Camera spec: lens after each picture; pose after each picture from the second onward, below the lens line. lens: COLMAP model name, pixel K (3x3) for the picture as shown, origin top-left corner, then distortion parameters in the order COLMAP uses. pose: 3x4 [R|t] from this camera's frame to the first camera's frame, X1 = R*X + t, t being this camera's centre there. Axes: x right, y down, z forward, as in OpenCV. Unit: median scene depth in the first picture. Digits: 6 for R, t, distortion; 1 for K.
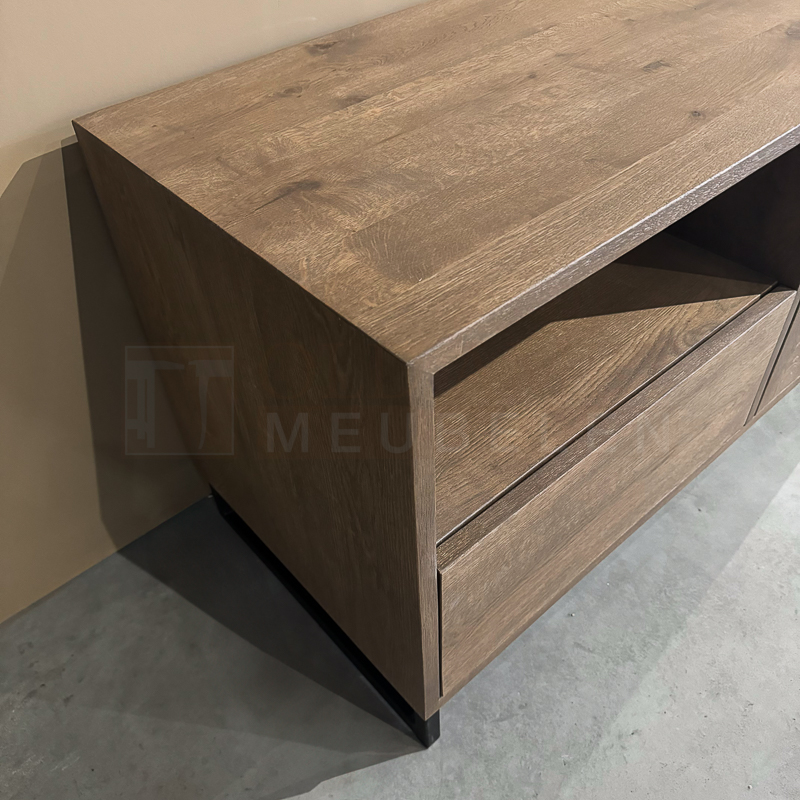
lens RADIAL K [[772.4, 0, 396.6], [0, 772.4, 408.1], [0, 0, 1]] dist [0.128838, -0.263659]
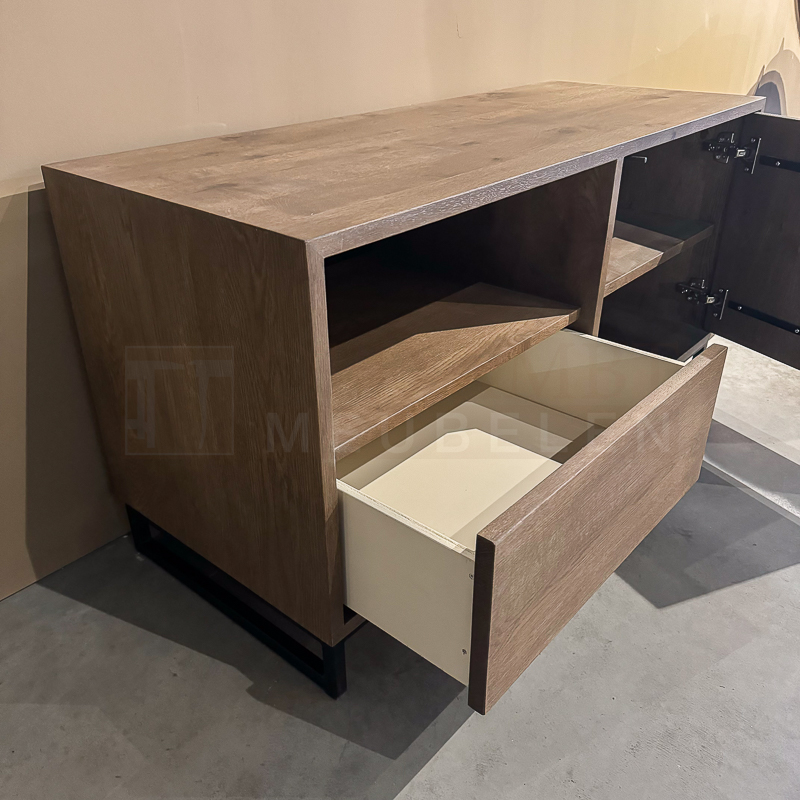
lens RADIAL K [[764.5, 0, 400.0], [0, 764.5, 400.0], [0, 0, 1]] dist [0.136111, -0.202552]
pose [[0.989078, -0.034518, 0.143292, -0.017063], [0.072435, 0.960525, -0.268598, 0.388669], [-0.128364, 0.276044, 0.952535, -0.208216]]
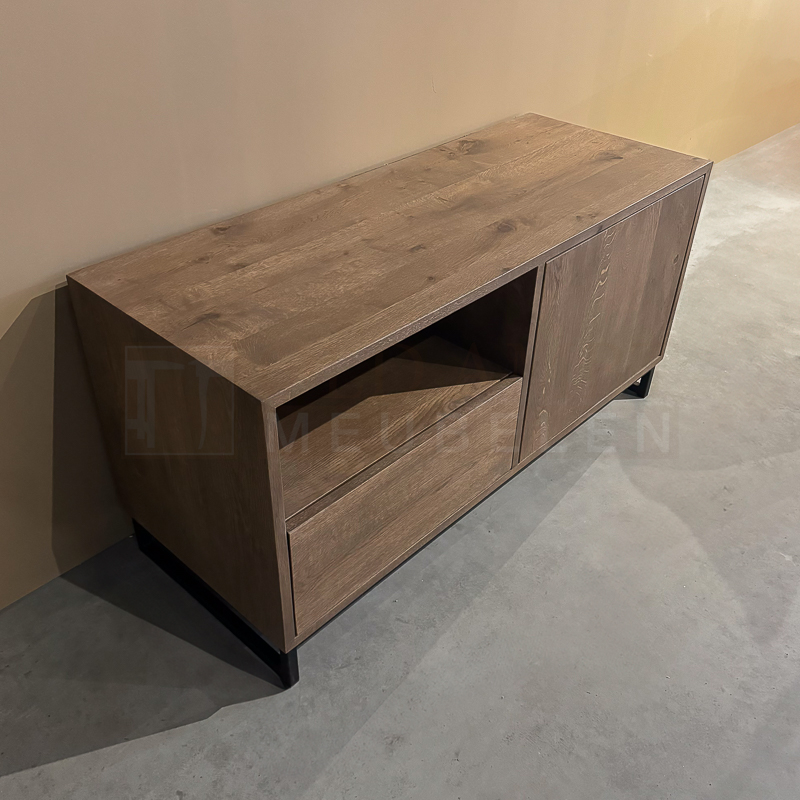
lens RADIAL K [[833.1, 0, 400.7], [0, 833.1, 394.3], [0, 0, 1]] dist [0.202100, -0.421253]
pose [[0.993483, -0.007218, 0.113755, 0.079511], [0.025003, 0.987487, -0.155704, 0.173373], [-0.111208, 0.157533, 0.981232, -0.774600]]
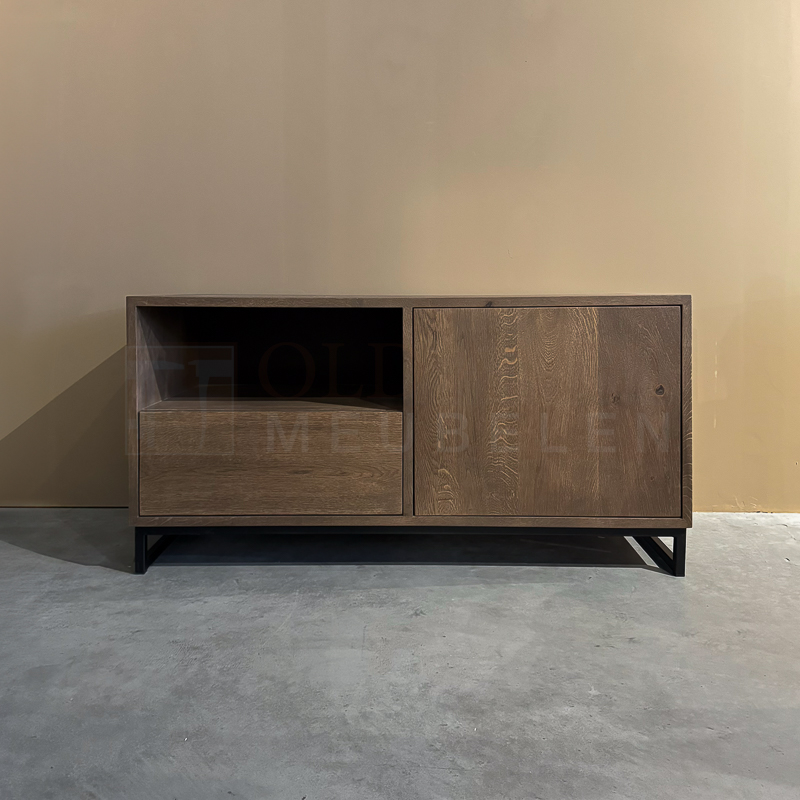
lens RADIAL K [[778.5, 0, 403.6], [0, 778.5, 296.9], [0, 0, 1]] dist [0.102269, -0.139677]
pose [[0.738441, 0.045423, -0.672787, 2.093337], [-0.489836, 0.721828, -0.488902, 0.670055], [0.463429, 0.690580, 0.555277, -0.266419]]
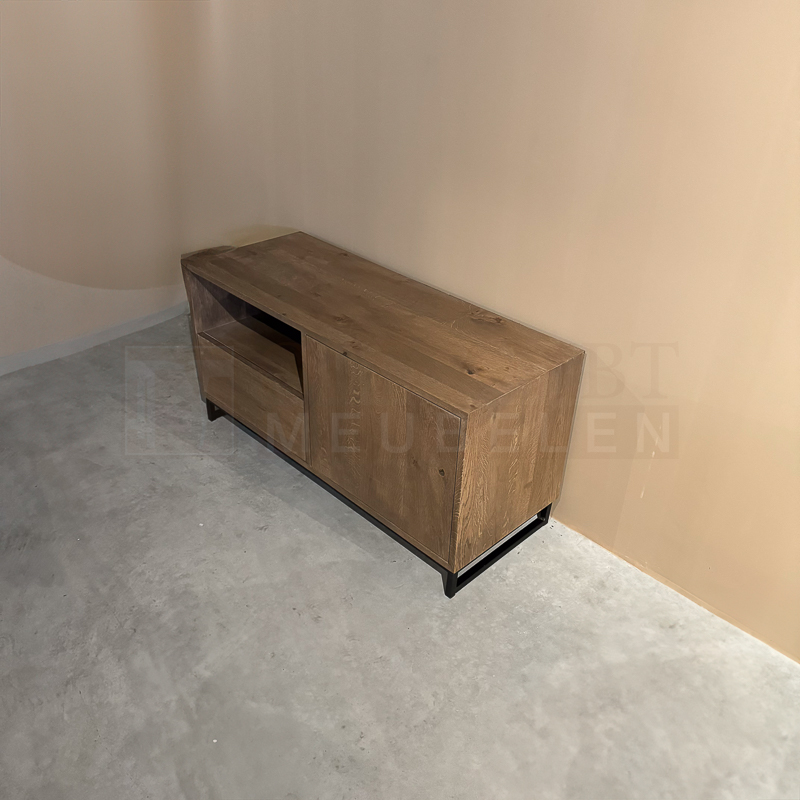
lens RADIAL K [[738.7, 0, 400.0], [0, 738.7, 400.0], [0, 0, 1]] dist [0.142018, -0.303112]
pose [[0.055445, 0.556123, -0.829249, 2.996173], [-0.722959, 0.595194, 0.350820, -1.453128], [0.688663, 0.580061, 0.435055, 0.205000]]
